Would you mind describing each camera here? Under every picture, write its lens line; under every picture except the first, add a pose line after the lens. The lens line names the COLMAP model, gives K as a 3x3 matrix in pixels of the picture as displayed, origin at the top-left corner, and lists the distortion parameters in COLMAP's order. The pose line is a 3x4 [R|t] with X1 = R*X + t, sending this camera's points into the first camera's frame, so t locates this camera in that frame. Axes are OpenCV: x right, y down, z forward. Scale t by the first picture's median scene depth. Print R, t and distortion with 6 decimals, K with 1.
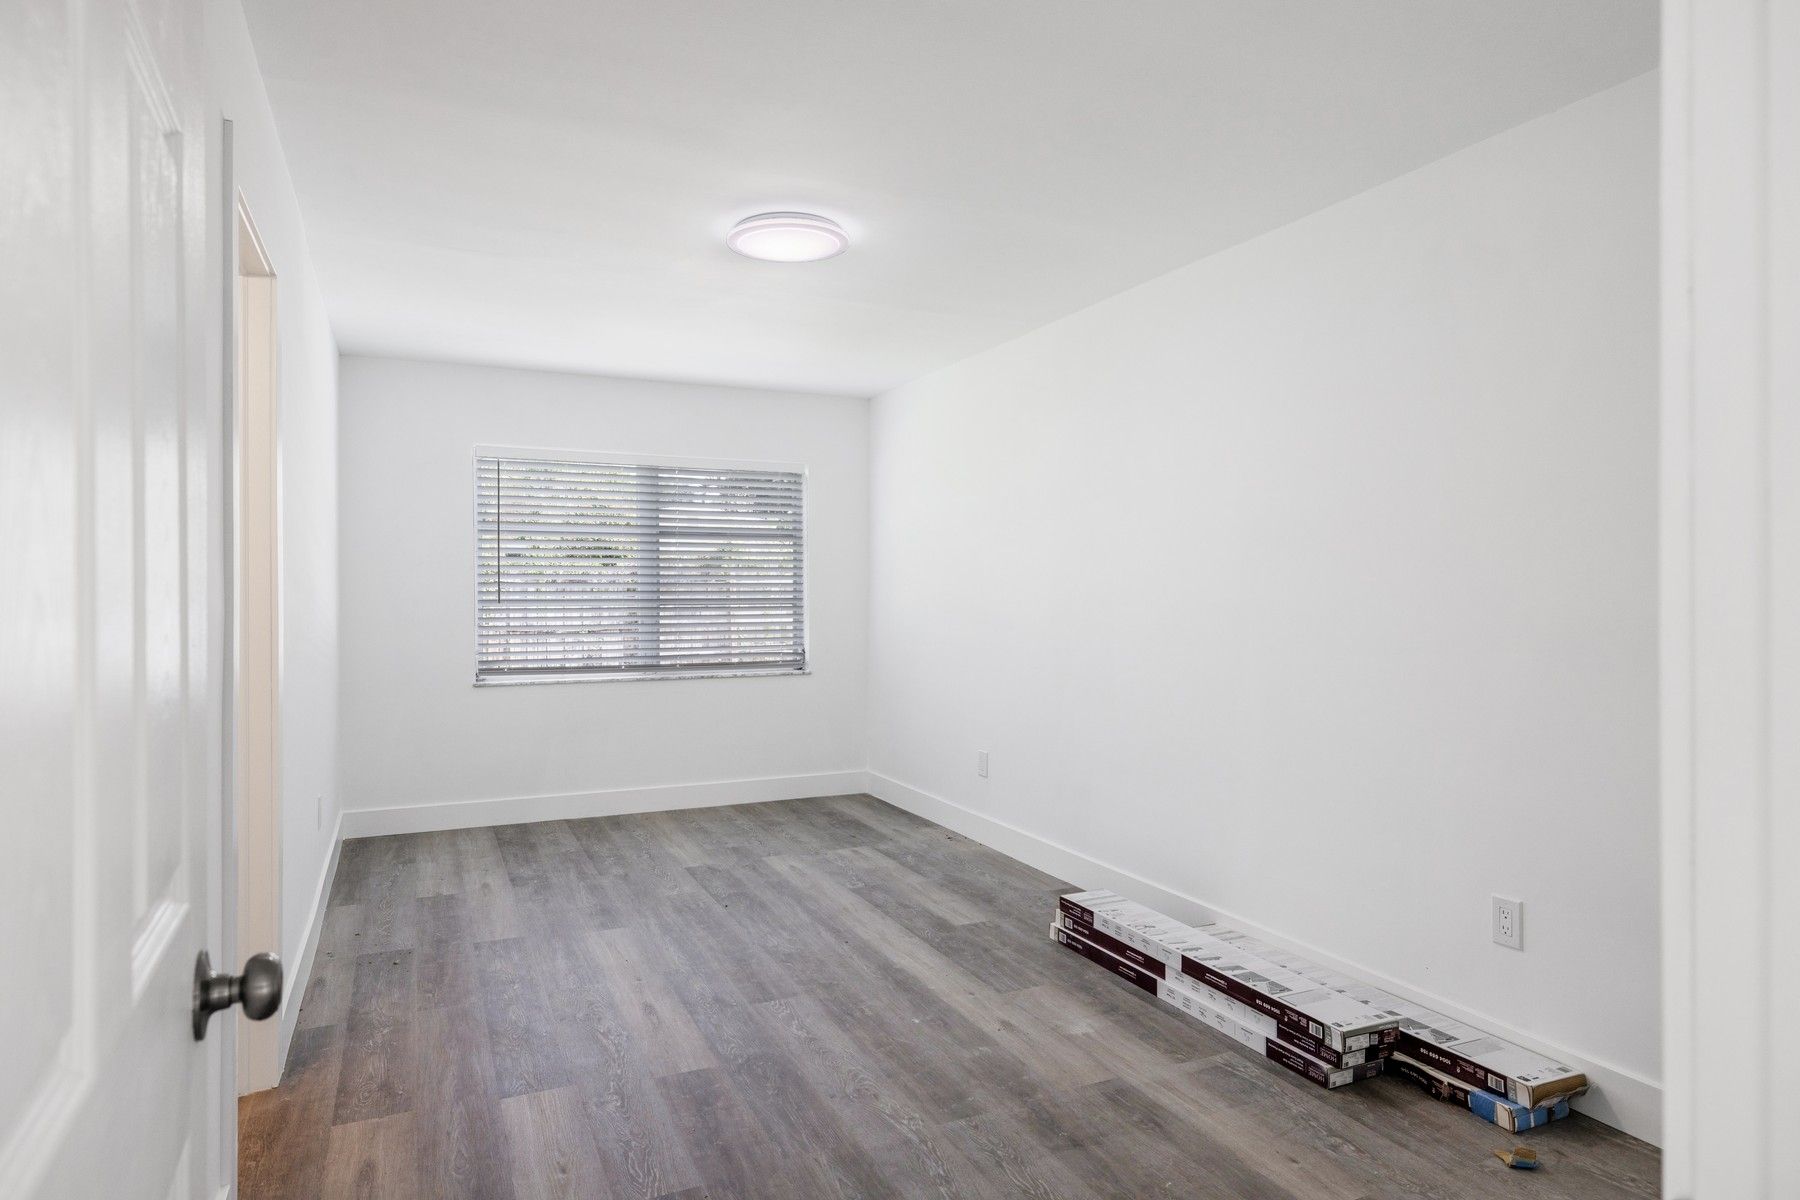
lens RADIAL K [[1044.9, 0, 898.6], [0, 1044.9, 597.4], [0, 0, 1]] dist [0.003701, 0.000575]
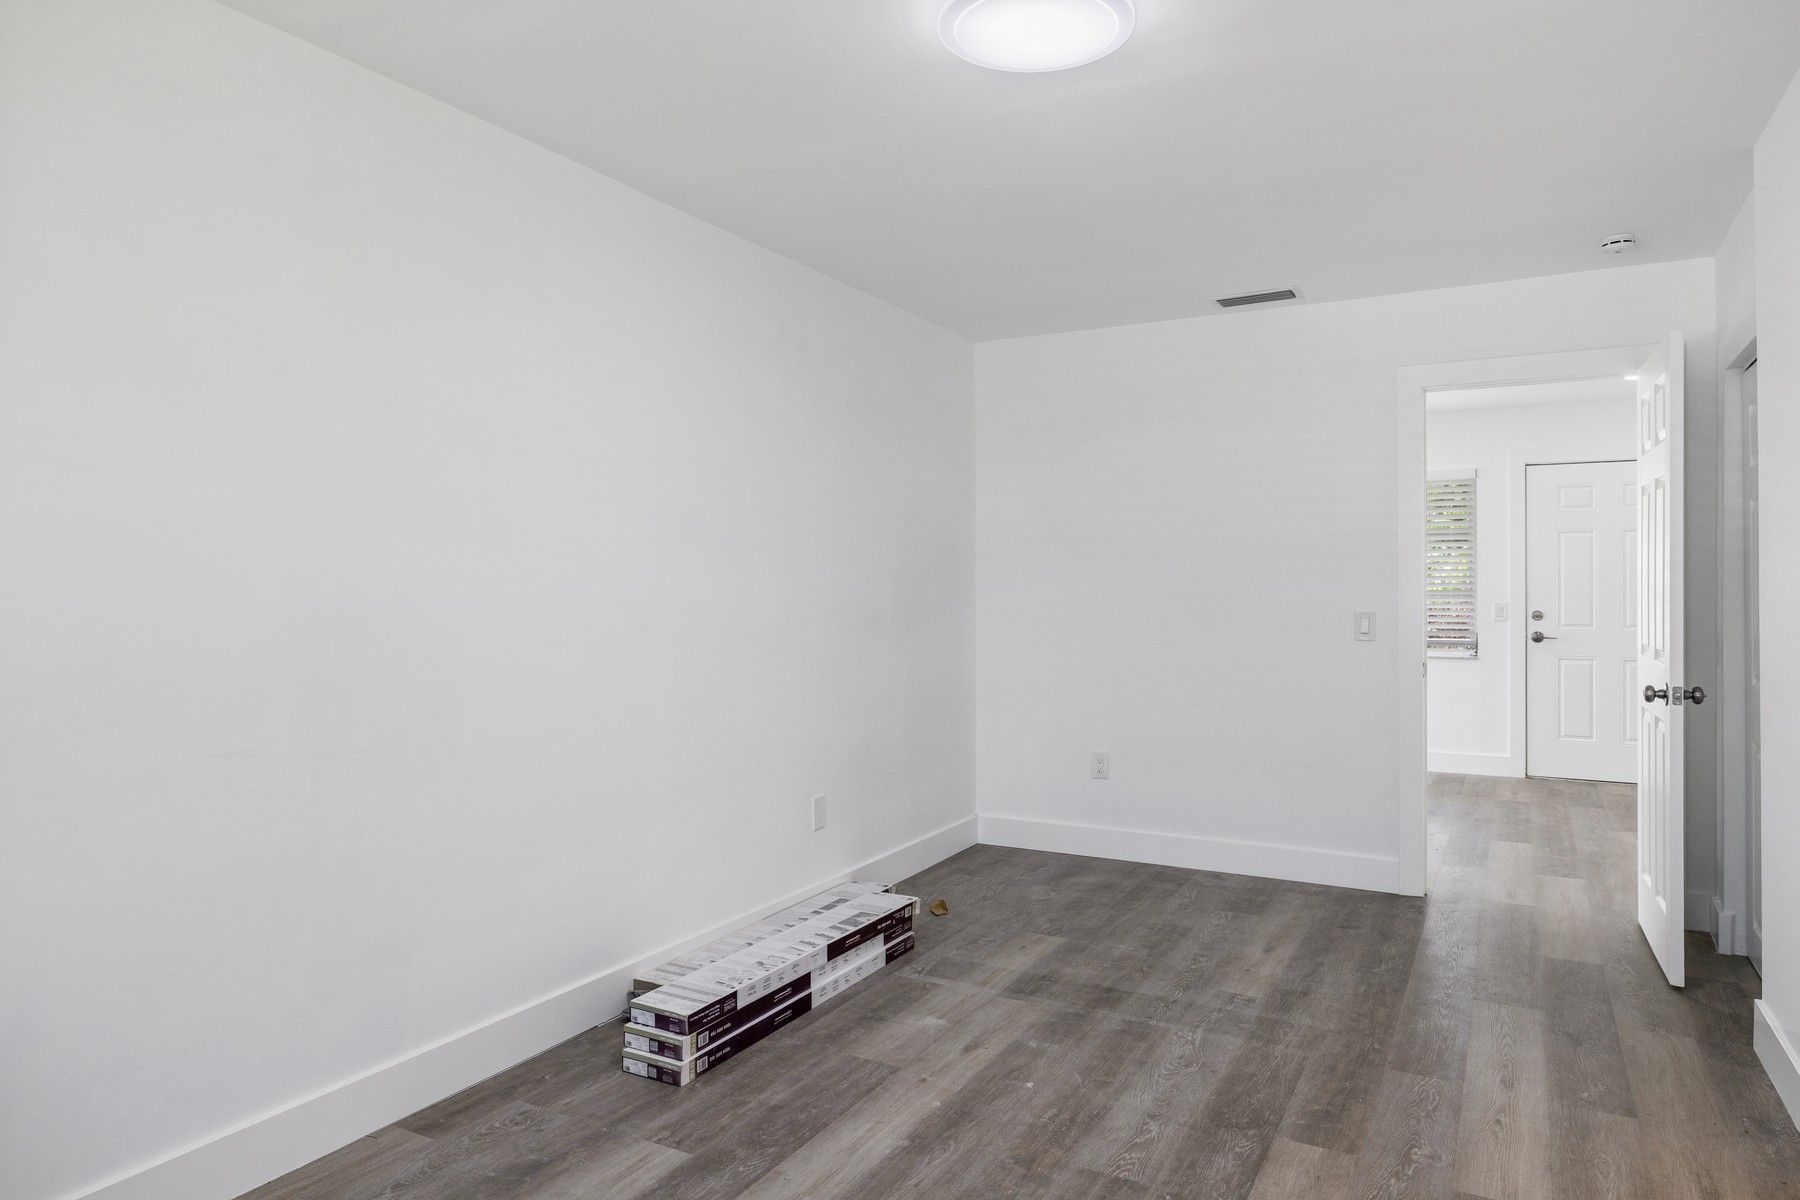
lens RADIAL K [[1129.2, 0, 898.4], [0, 1129.2, 594.6], [0, 0, 1]] dist [-0.001239, -0.001878]
pose [[-0.592914, -0.006084, 0.805243, -0.671905], [0.003601, 0.999941, 0.010206, -0.007494], [-0.805258, 0.008951, -0.592857, 1.654201]]
